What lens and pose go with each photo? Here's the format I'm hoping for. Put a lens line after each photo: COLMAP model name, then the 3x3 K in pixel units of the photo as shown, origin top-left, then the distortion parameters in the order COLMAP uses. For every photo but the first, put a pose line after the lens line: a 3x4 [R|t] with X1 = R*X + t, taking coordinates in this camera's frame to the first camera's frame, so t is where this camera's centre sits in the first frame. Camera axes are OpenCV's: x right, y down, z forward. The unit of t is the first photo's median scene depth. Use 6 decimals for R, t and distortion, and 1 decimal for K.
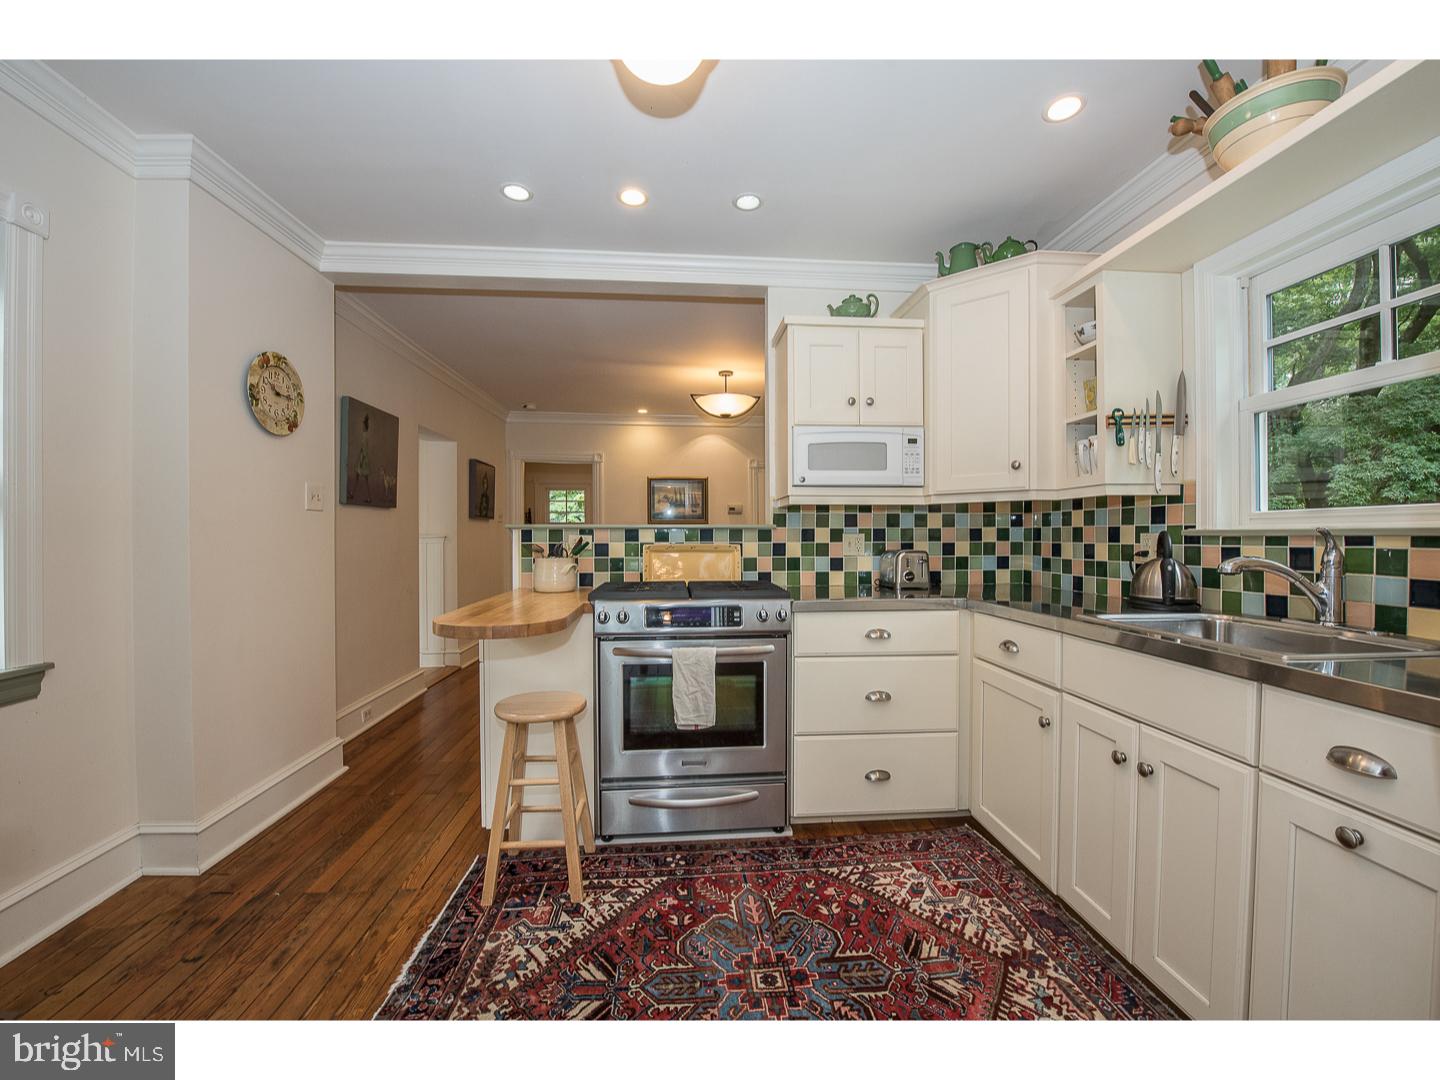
lens RADIAL K [[579.9, 0, 720.5], [0, 579.9, 536.4], [0, 0, 1]] dist [-0.001584, -0.000109]
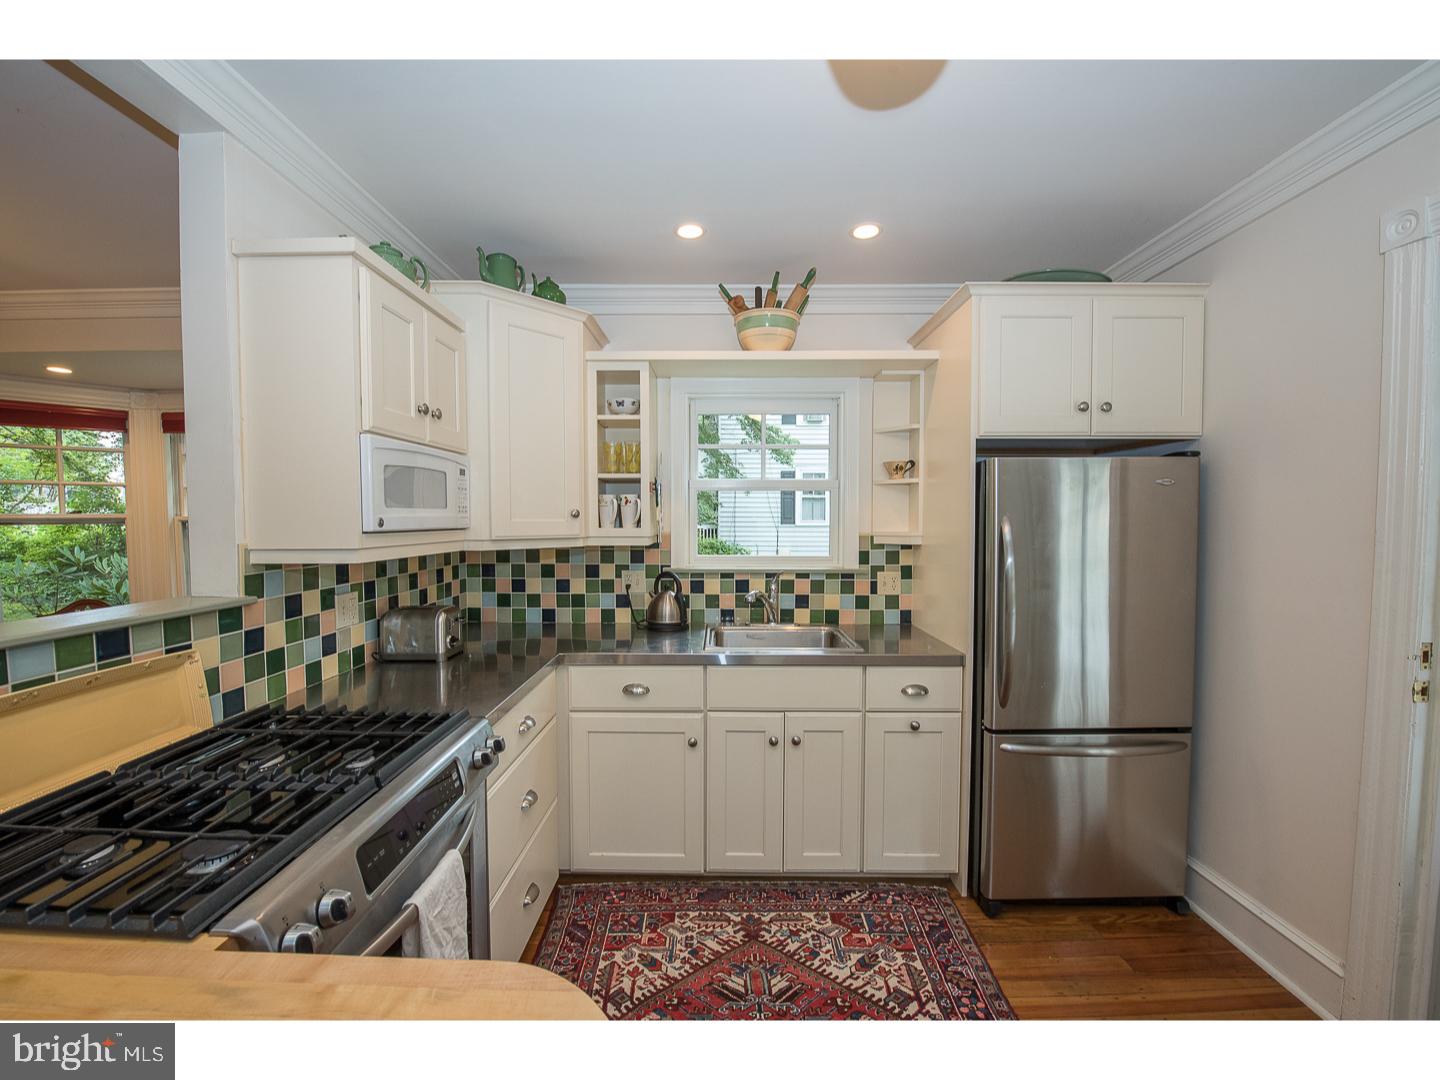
lens RADIAL K [[579.9, 0, 718.9], [0, 579.9, 541.0], [0, 0, 1]] dist [-0.001584, -0.000109]
pose [[0.096164, -0.039079, 0.994598, -0.542928], [-0.000246, 0.999228, 0.039284, -0.127629], [-0.995366, -0.004023, 0.096080, 0.721012]]
